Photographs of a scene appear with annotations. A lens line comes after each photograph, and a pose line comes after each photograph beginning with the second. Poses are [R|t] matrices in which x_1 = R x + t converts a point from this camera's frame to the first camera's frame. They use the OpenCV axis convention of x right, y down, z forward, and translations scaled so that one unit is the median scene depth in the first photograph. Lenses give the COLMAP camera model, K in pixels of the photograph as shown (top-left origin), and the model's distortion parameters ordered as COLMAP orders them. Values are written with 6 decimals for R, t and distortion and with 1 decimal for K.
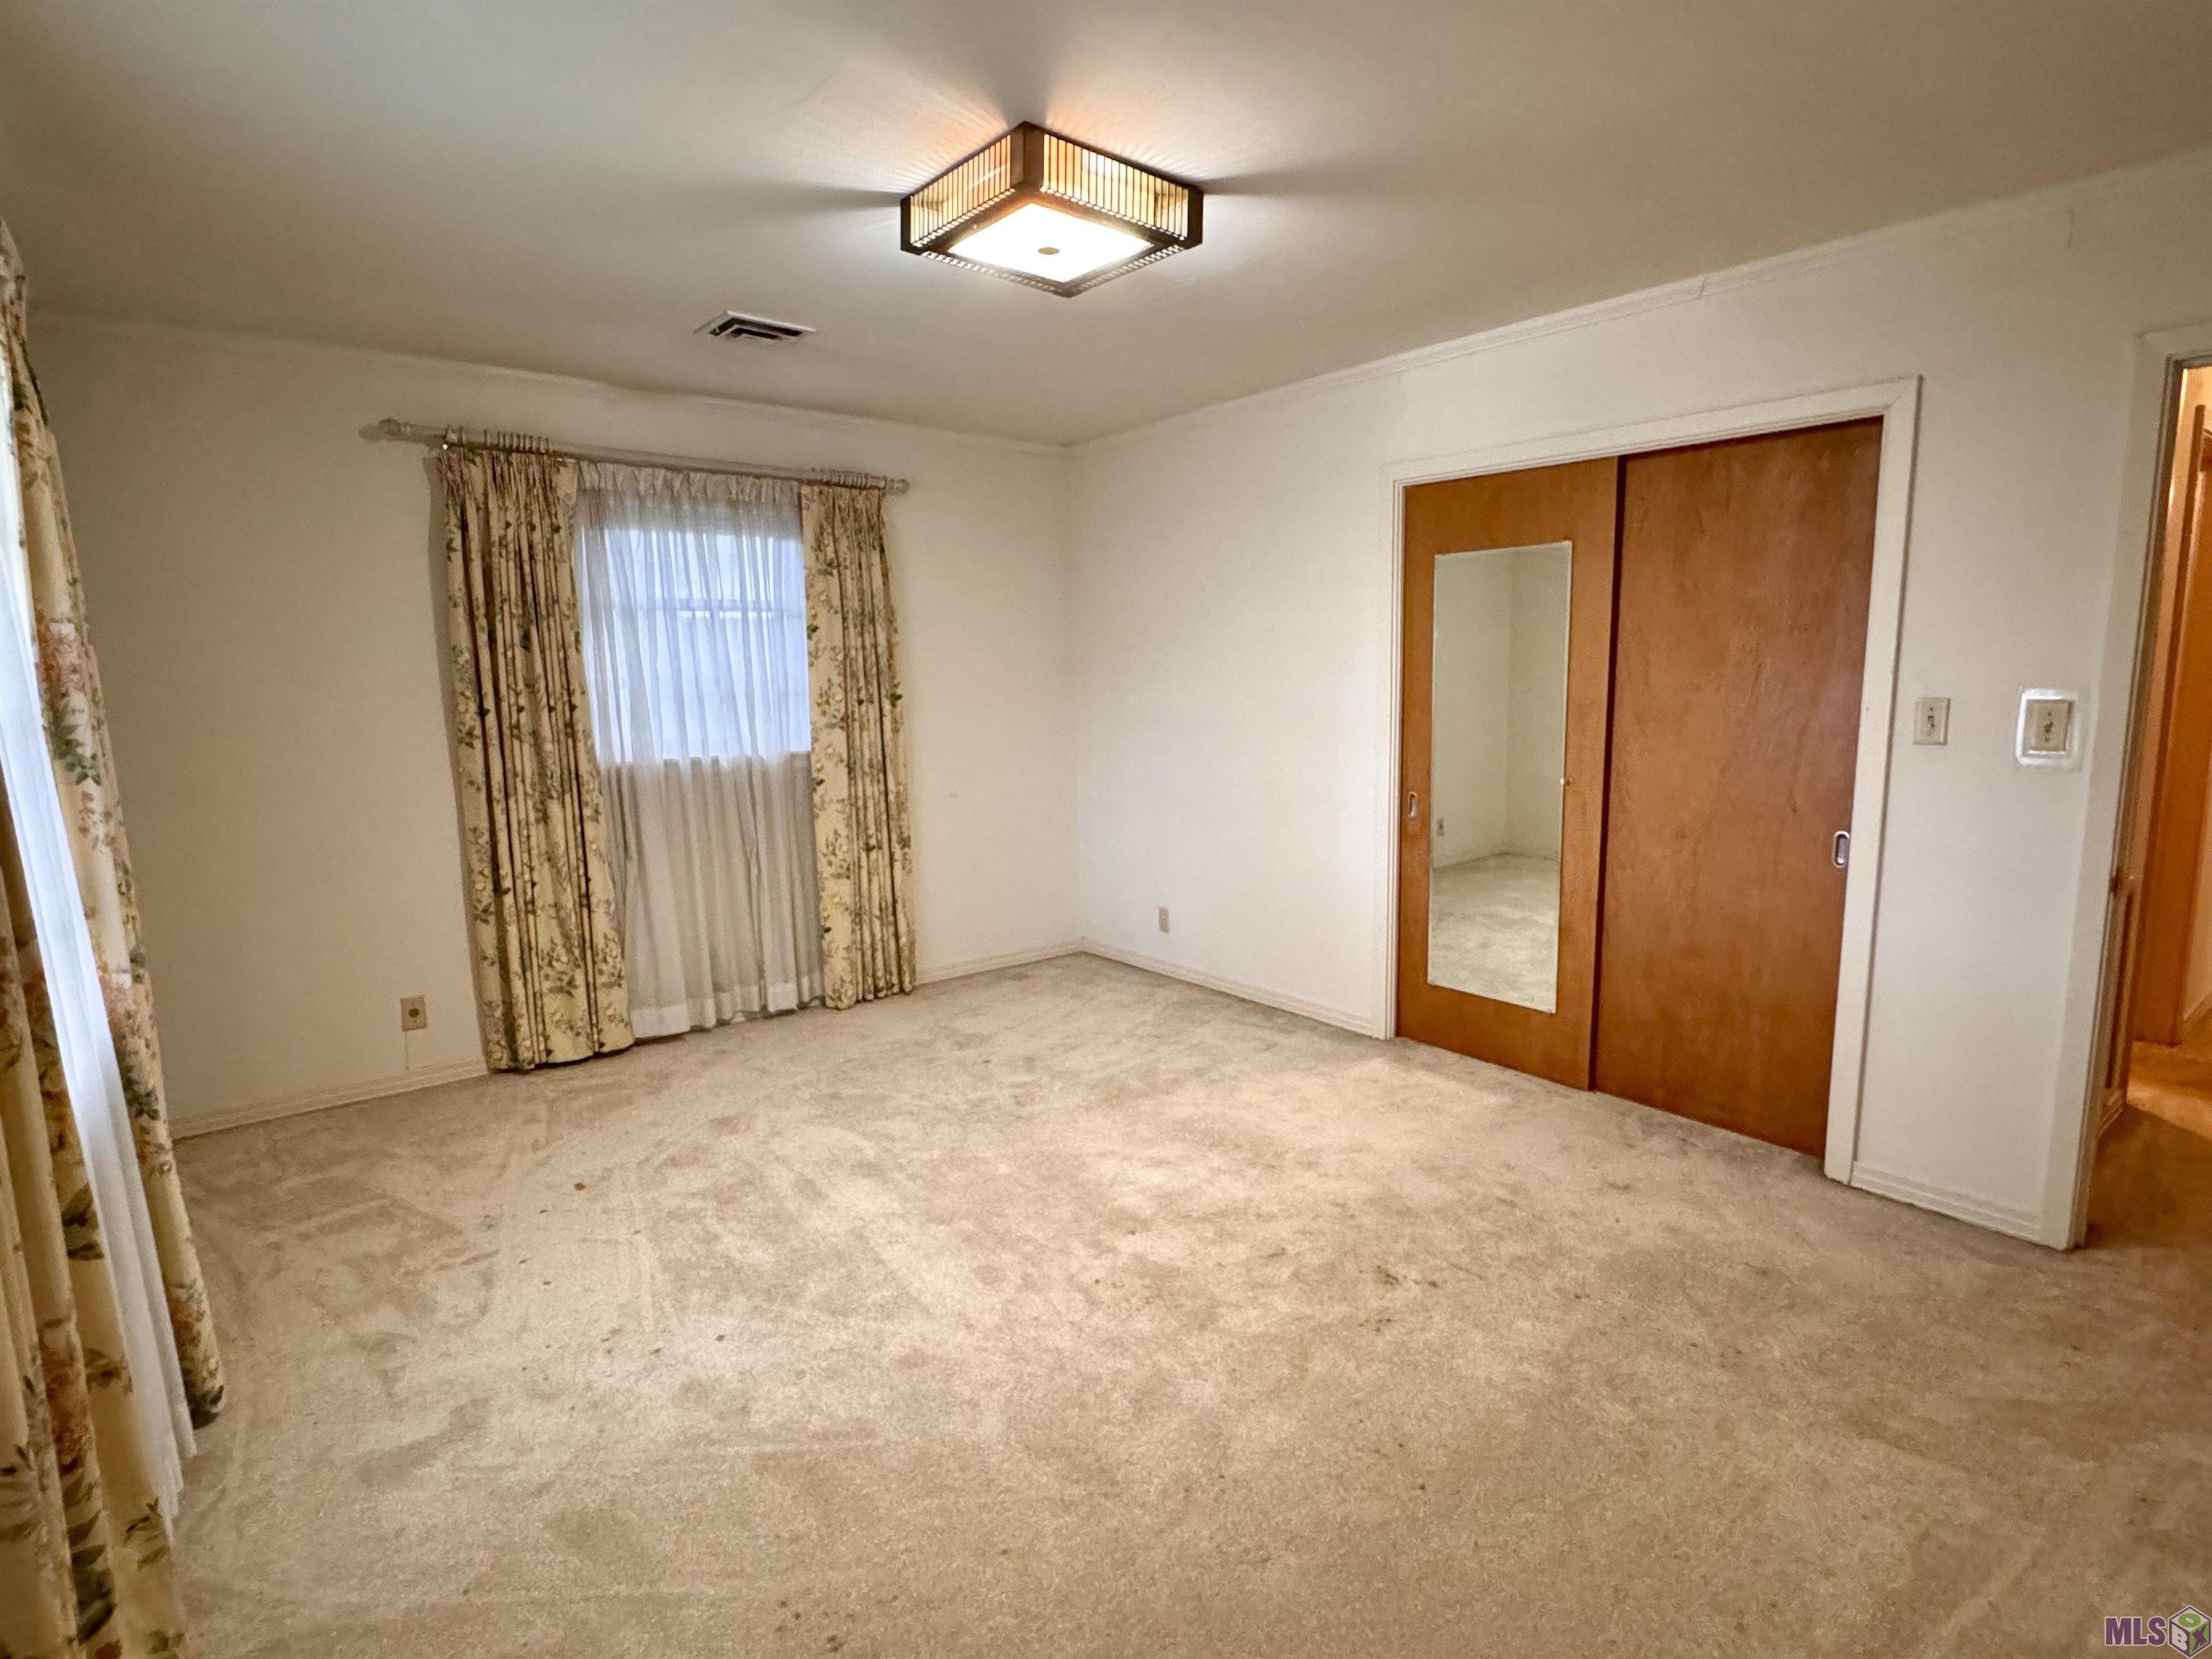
lens RADIAL K [[1143.5, 0, 1107.0], [0, 1143.5, 827.1], [0, 0, 1]] dist [-0.002207, -0.000453]
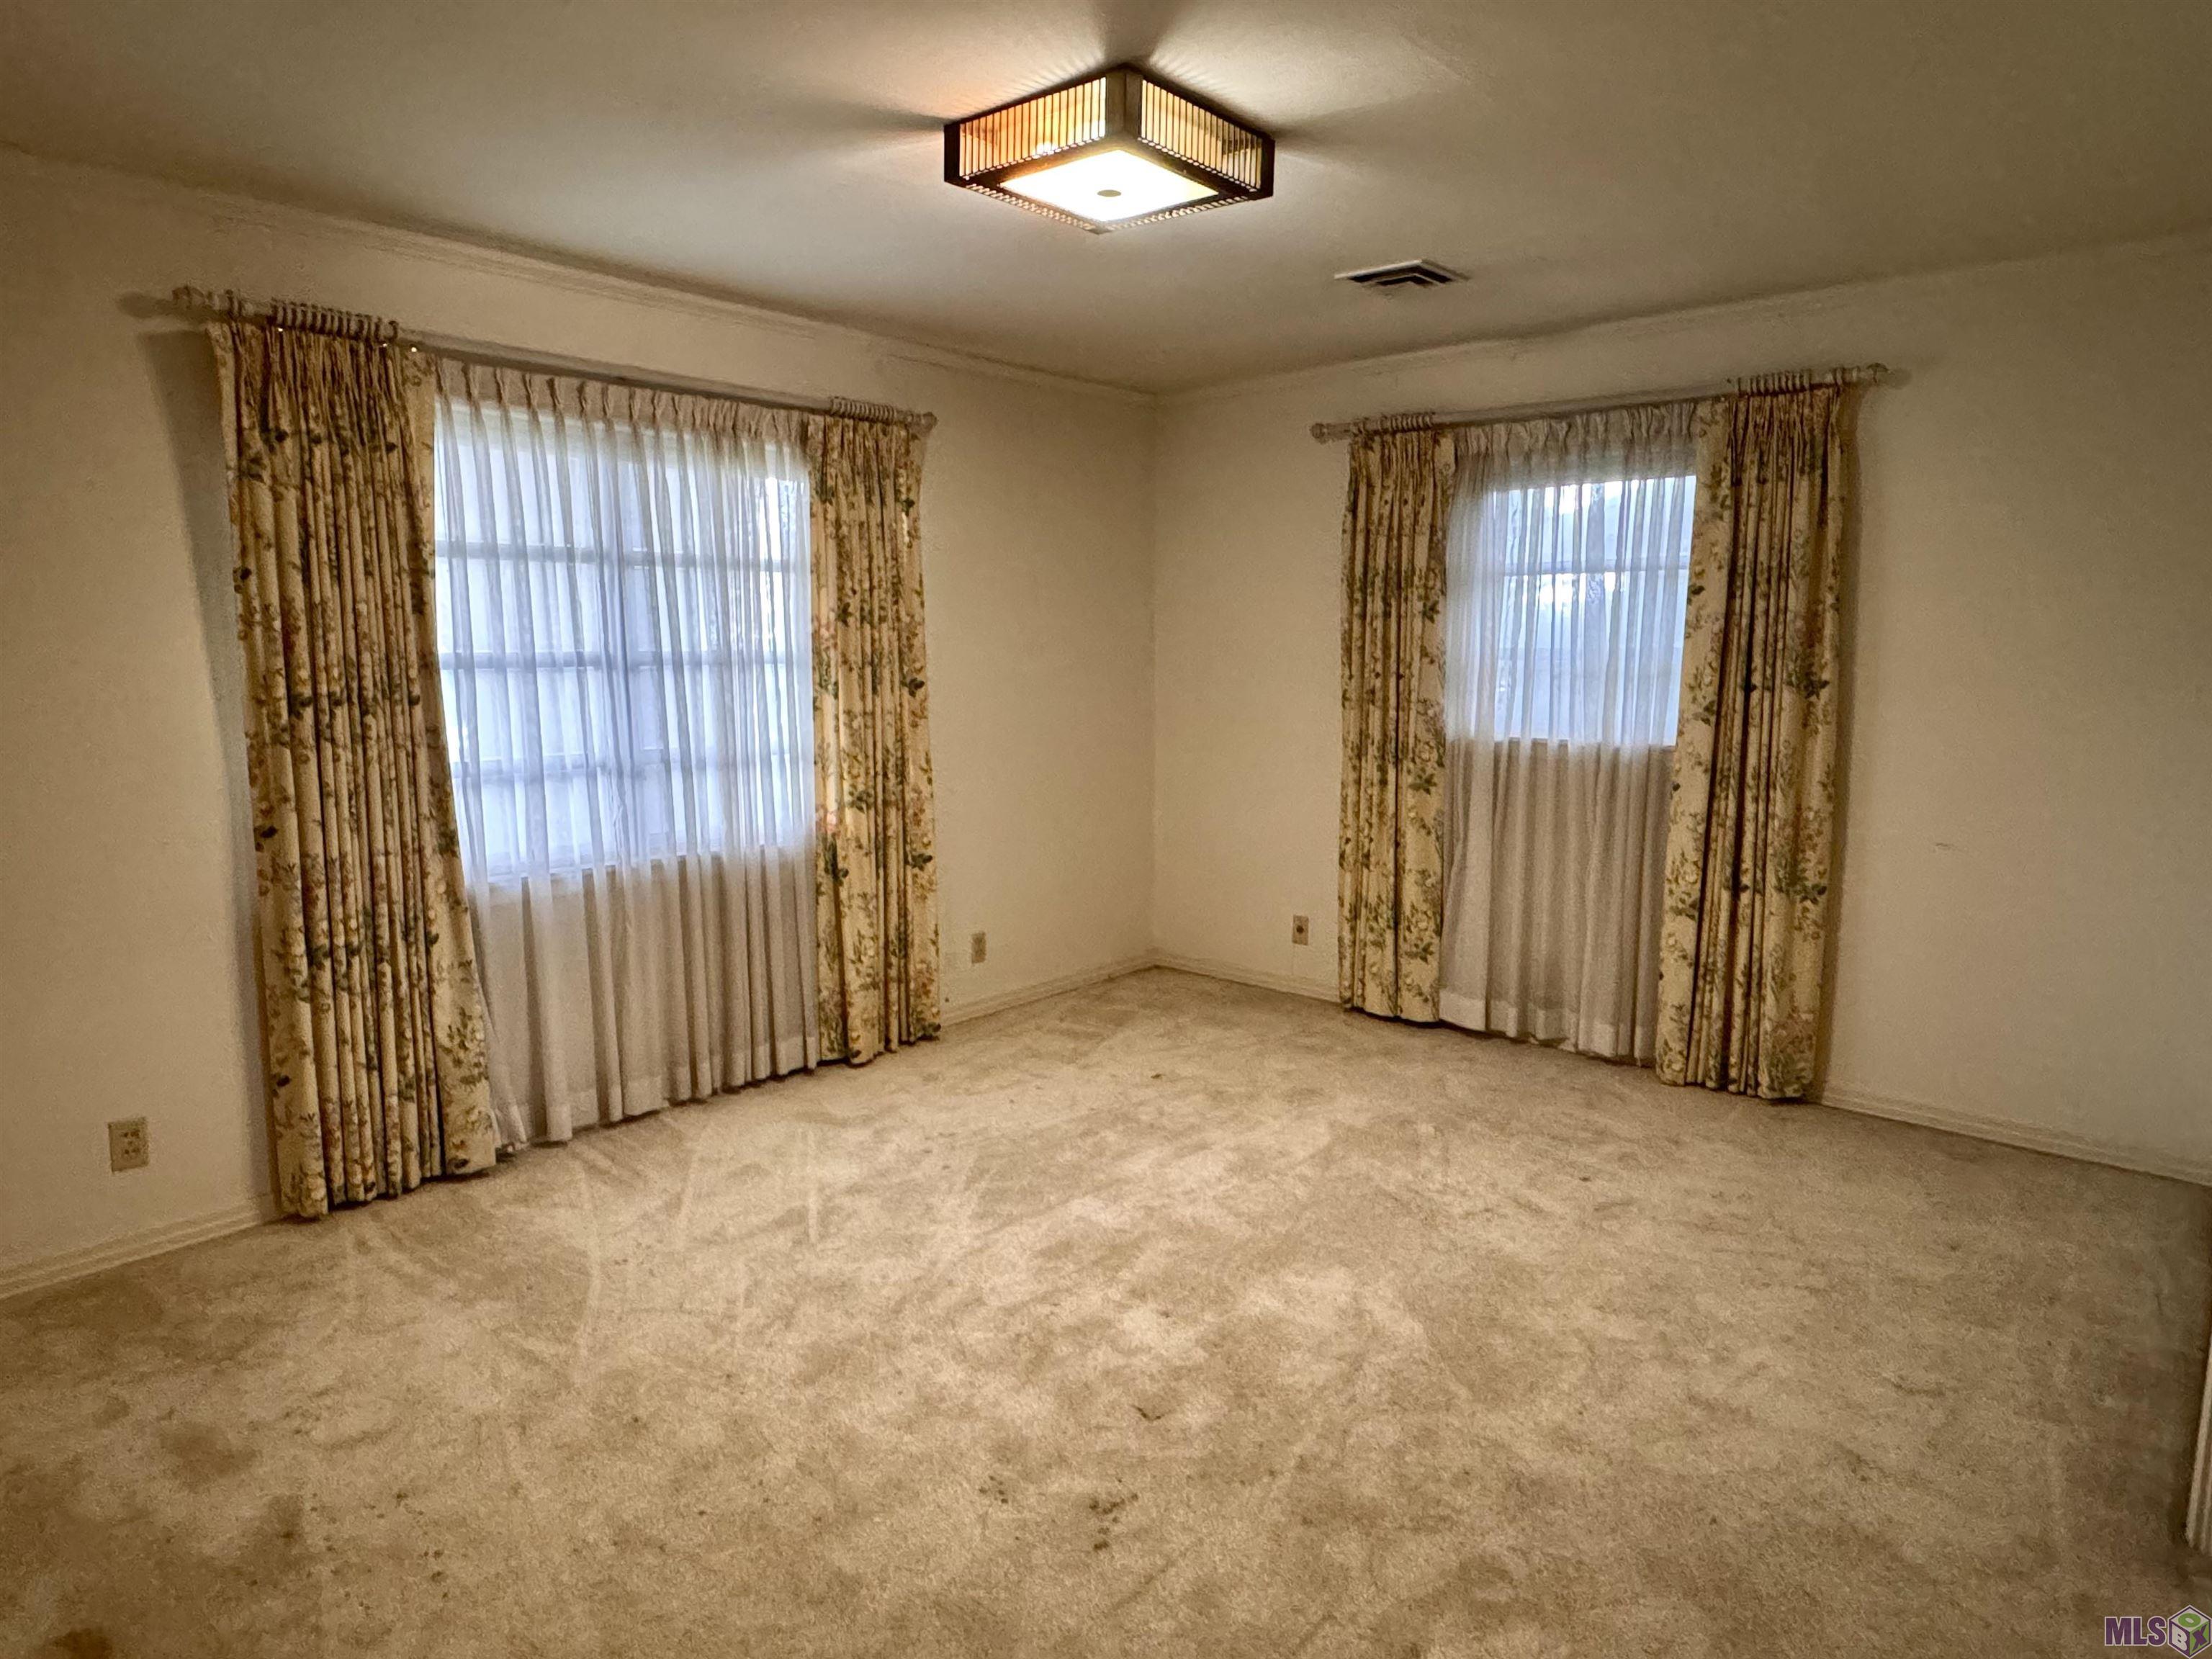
lens RADIAL K [[1340.7, 0, 1107.3], [0, 1340.7, 825.8], [0, 0, 1]] dist [0.002619, 0.000771]
pose [[0.163536, 0.148525, -0.975293, 0.658704], [-0.144761, 0.981514, 0.125199, -0.081850], [0.975859, 0.120709, 0.182014, 0.520906]]
